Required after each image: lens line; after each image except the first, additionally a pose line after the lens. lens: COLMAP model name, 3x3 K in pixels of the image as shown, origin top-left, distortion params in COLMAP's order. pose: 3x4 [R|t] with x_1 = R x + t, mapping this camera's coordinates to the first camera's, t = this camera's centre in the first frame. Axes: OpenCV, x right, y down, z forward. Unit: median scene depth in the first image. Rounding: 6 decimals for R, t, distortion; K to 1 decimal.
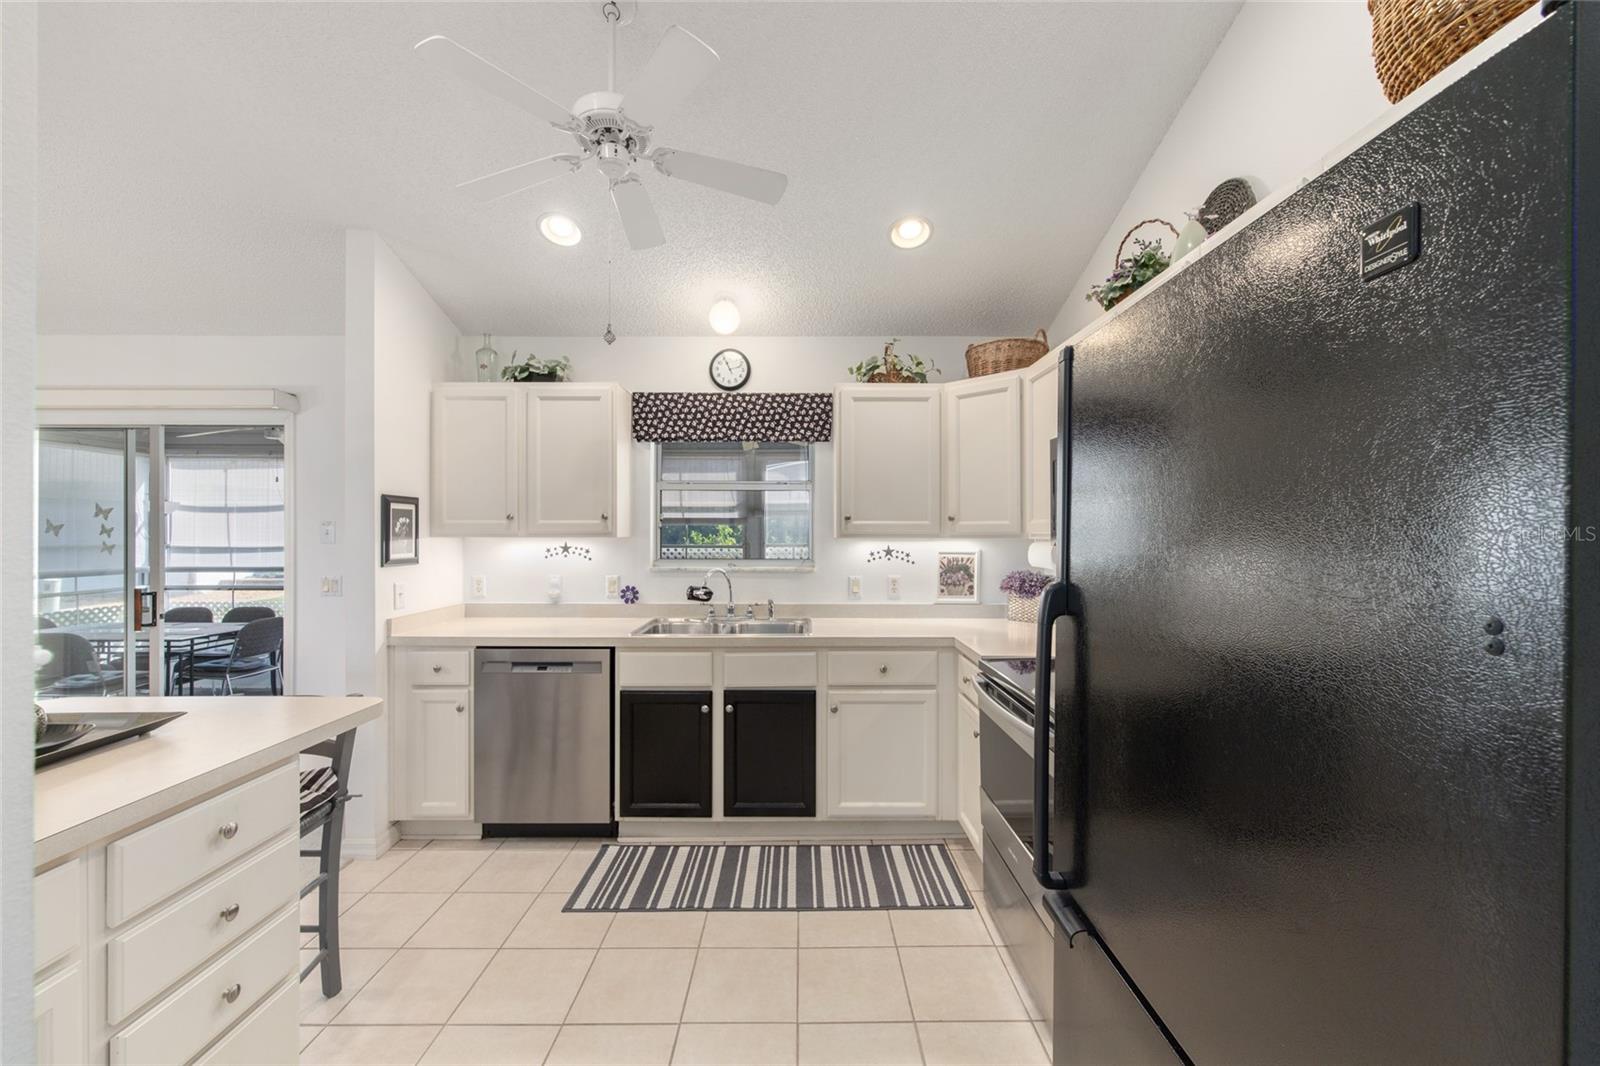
lens RADIAL K [[643.7, 0, 804.3], [0, 643.7, 530.9], [0, 0, 1]] dist [-0.001002, 0.000377]
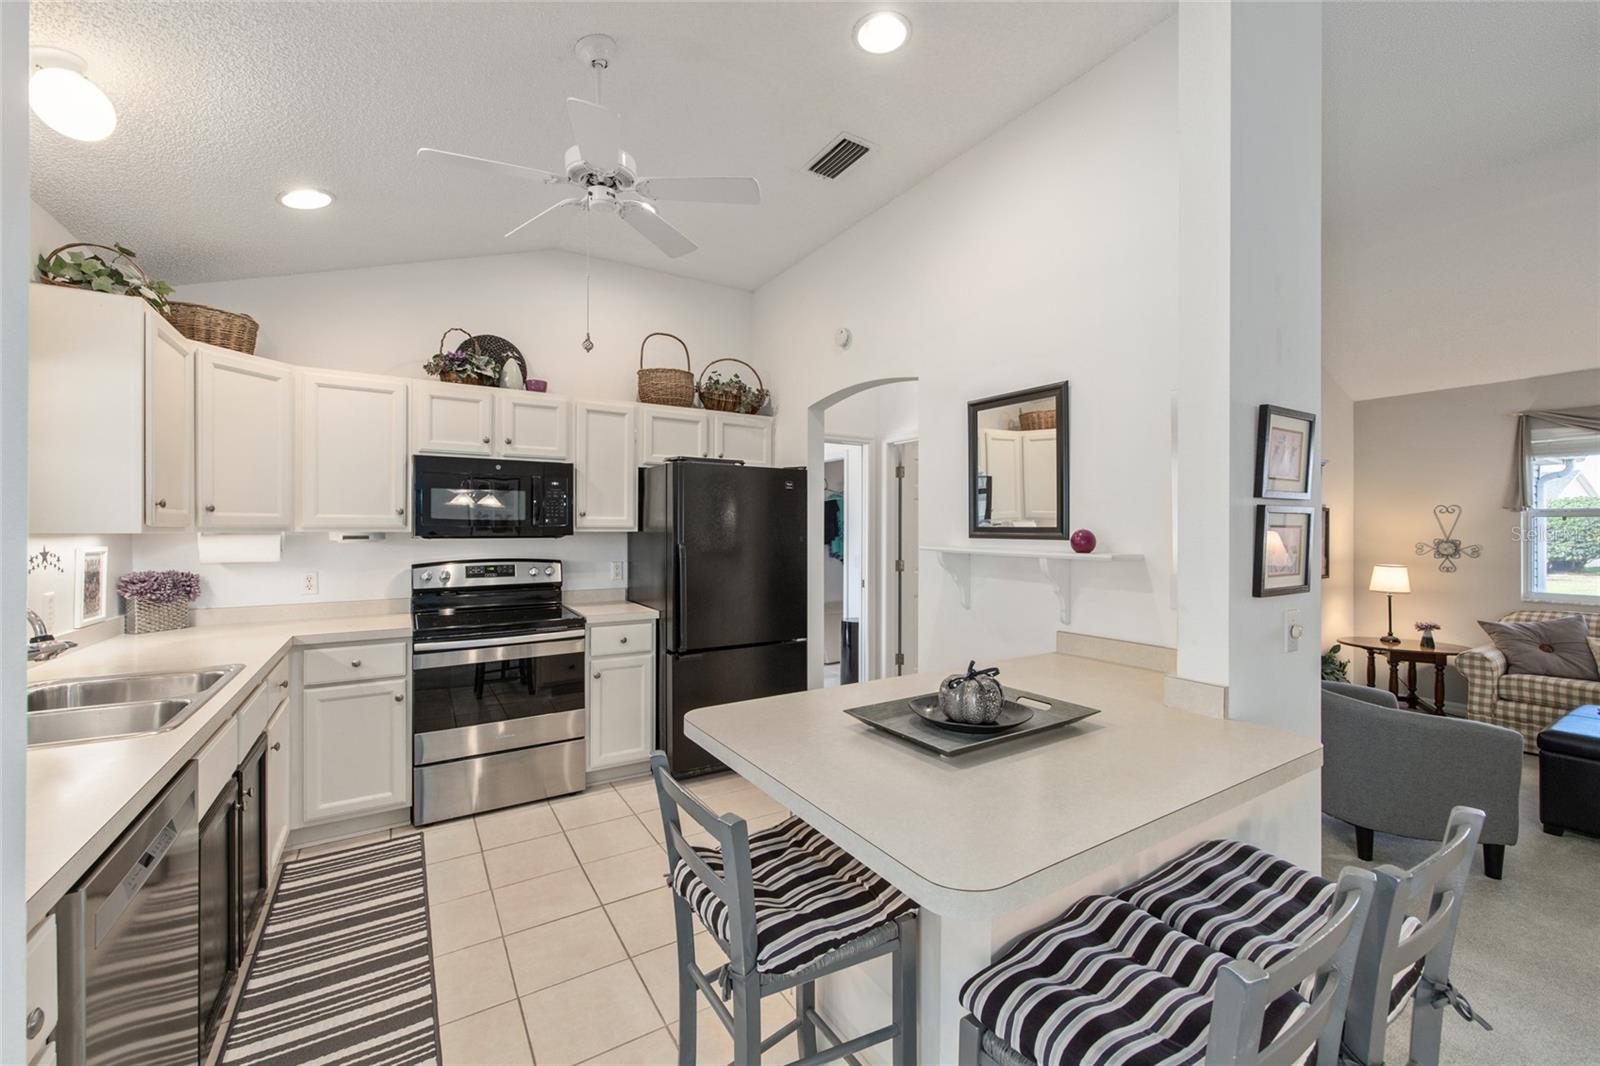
lens RADIAL K [[641.6, 0, 798.4], [0, 641.6, 527.9], [0, 0, 1]] dist [0.001853, 0.000314]
pose [[-0.525427, 0.000144, 0.850839, -0.793215], [-0.003257, 0.999992, -0.002181, 0.004480], [-0.850833, -0.003917, -0.525422, 0.712379]]
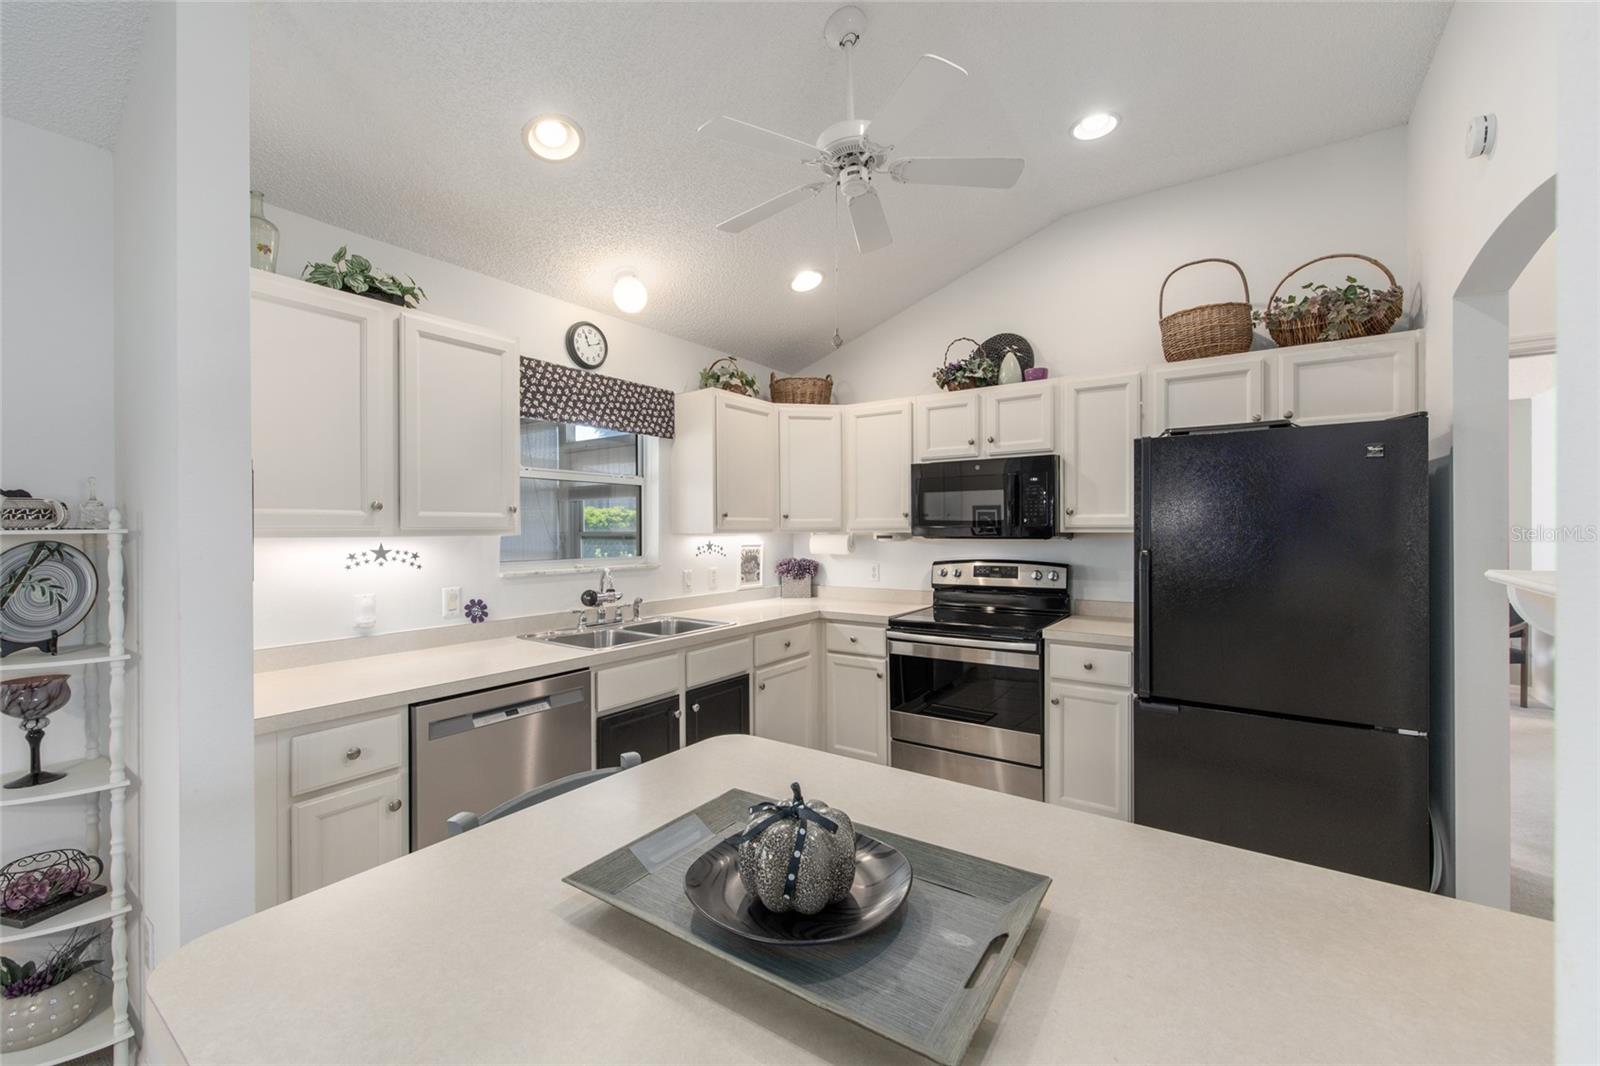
lens RADIAL K [[643.7, 0, 804.3], [0, 643.7, 530.9], [0, 0, 1]] dist [-0.001002, 0.000377]
pose [[0.575951, -0.006184, 0.817461, -0.672485], [0.002875, 0.999981, 0.005539, 0.001282], [-0.817479, -0.000840, 0.575958, 0.244882]]
